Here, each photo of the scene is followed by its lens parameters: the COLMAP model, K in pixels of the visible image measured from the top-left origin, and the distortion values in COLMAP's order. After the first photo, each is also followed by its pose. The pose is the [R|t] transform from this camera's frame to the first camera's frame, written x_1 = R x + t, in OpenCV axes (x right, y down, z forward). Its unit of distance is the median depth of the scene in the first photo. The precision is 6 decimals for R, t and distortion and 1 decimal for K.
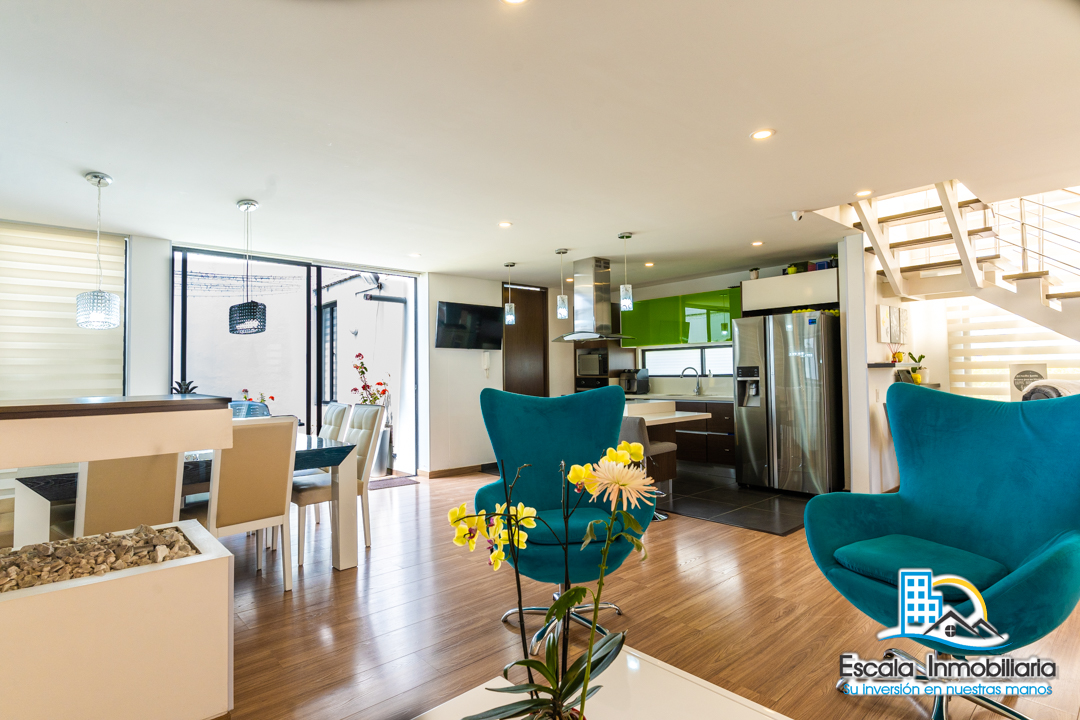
lens RADIAL K [[566.3, 0, 540.0], [0, 566.3, 360.0], [0, 0, 1]] dist [-0.003578, -0.000621]
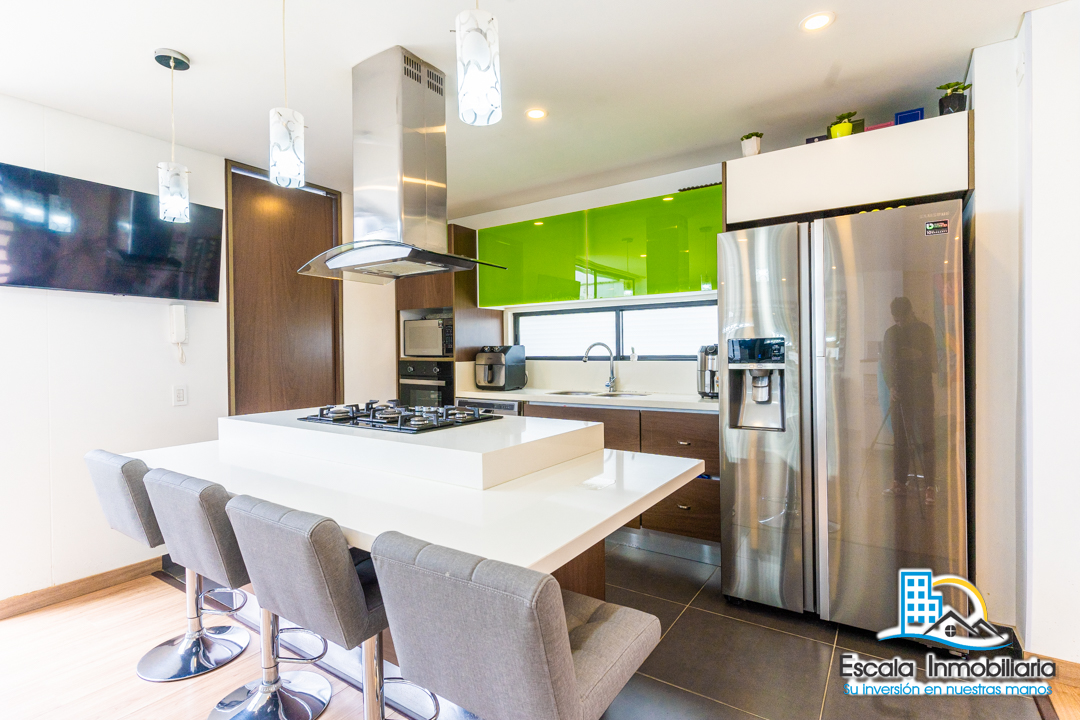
lens RADIAL K [[516.6, 0, 539.3], [0, 516.6, 356.7], [0, 0, 1]] dist [0.002155, 0.000596]
pose [[0.970518, 0.001535, 0.241025, 0.082747], [-0.008738, 0.999546, 0.028819, 0.012305], [-0.240872, -0.030075, 0.970091, 0.510147]]
